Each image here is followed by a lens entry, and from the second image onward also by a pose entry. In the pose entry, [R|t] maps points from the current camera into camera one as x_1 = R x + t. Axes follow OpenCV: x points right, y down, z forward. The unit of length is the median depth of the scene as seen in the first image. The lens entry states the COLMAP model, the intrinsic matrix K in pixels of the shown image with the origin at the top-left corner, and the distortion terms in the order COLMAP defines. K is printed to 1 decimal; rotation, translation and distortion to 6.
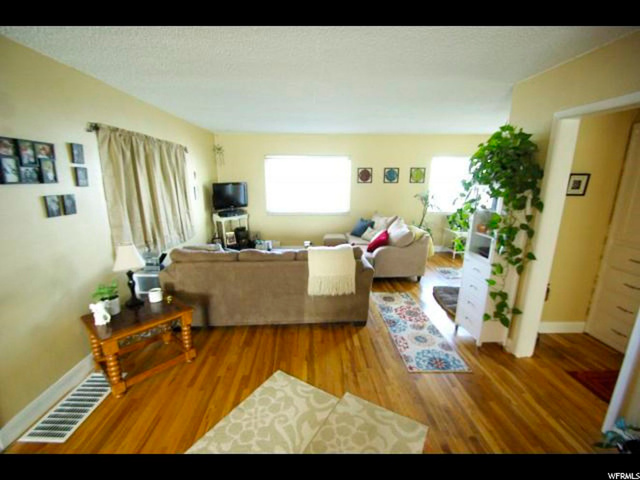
lens RADIAL K [[277.3, 0, 320.0], [0, 277.3, 240.0], [0, 0, 1]] dist [0.002478, -0.012447]
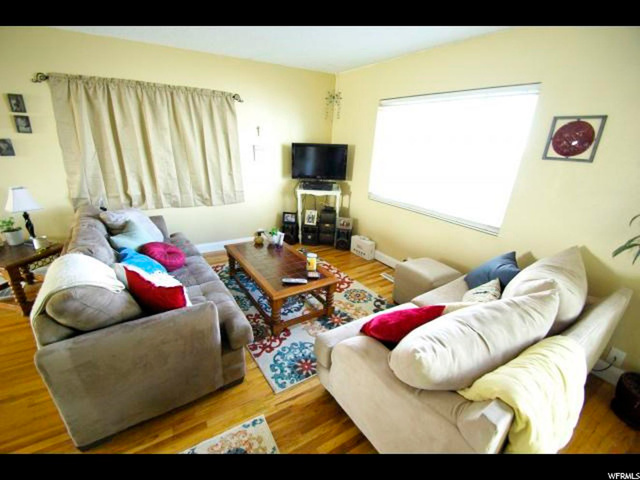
lens RADIAL K [[277.3, 0, 320.0], [0, 277.3, 240.0], [0, 0, 1]] dist [0.002478, -0.012447]
pose [[0.505340, 0.314362, -0.803622, 0.324868], [-0.226277, 0.946968, 0.228147, -0.126764], [0.832725, 0.066550, 0.549673, 0.586093]]
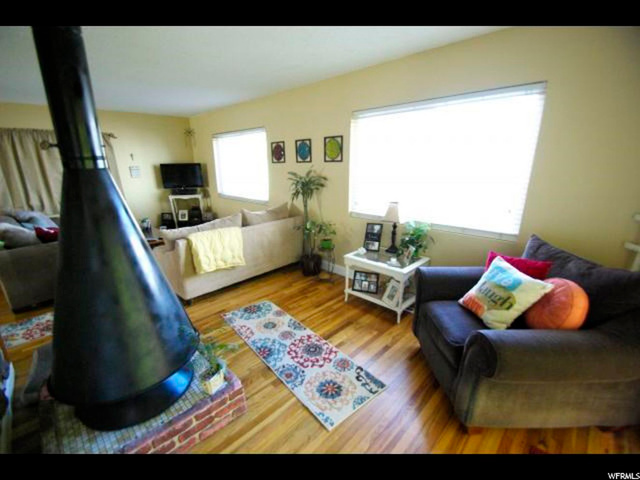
lens RADIAL K [[277.3, 0, 320.0], [0, 277.3, 240.0], [0, 0, 1]] dist [0.002478, -0.012447]
pose [[0.698970, 0.185961, -0.690550, 0.800309], [-0.145369, 0.982386, 0.117409, -0.113740], [0.700220, 0.018319, 0.713692, 0.588138]]
